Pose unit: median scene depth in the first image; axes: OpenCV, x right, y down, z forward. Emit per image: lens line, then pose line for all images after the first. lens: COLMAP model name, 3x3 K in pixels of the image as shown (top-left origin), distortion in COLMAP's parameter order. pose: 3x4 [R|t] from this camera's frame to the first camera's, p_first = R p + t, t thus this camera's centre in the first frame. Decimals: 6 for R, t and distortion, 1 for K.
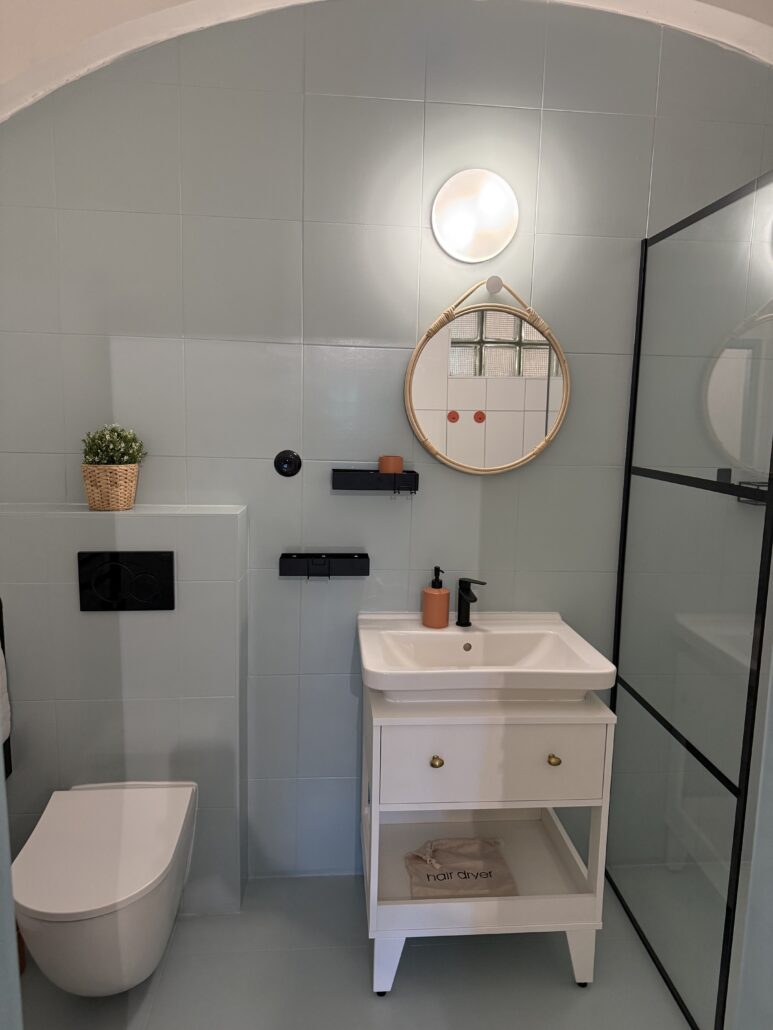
lens RADIAL K [[721.0, 0, 391.6], [0, 721.0, 527.8], [0, 0, 1]] dist [0.129993, -0.236140]
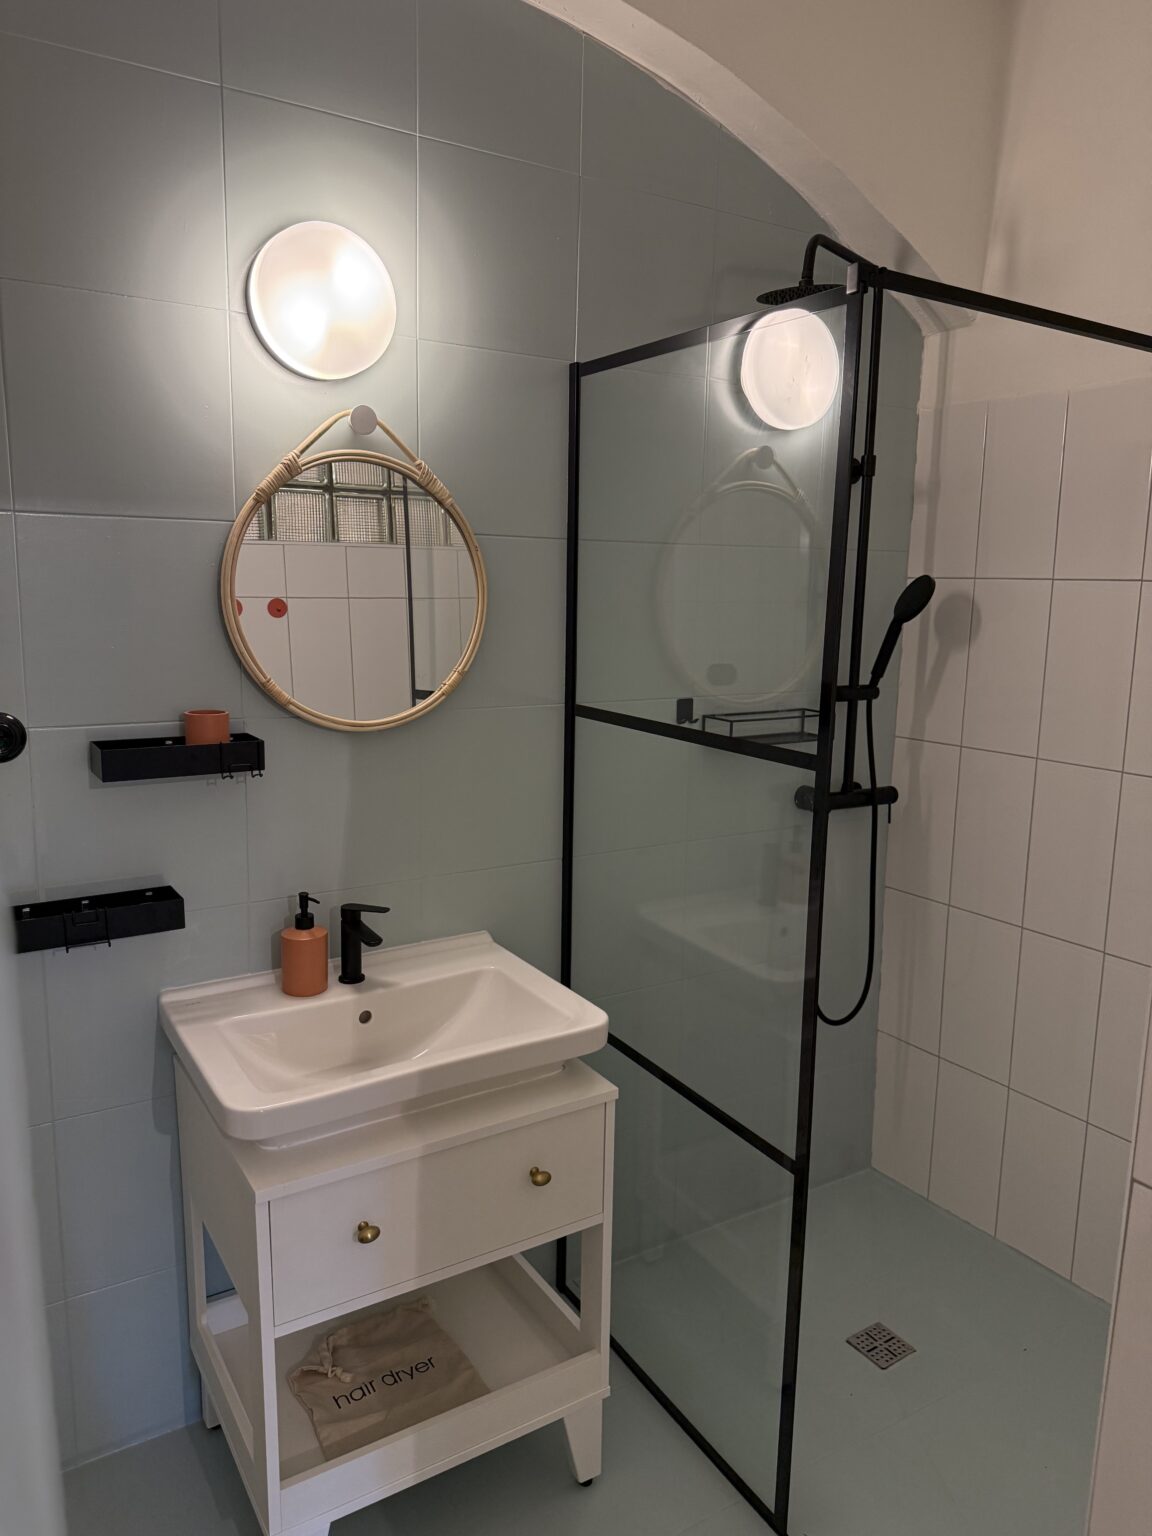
lens RADIAL K [[1075.2, 0, 583.6], [0, 1075.2, 787.2], [0, 0, 1]] dist [0.129993, -0.236140]
pose [[0.891673, -0.091244, 0.443389, -0.120632], [0.070949, 0.995539, 0.062188, -0.072744], [-0.447086, -0.023994, 0.894169, 0.104898]]
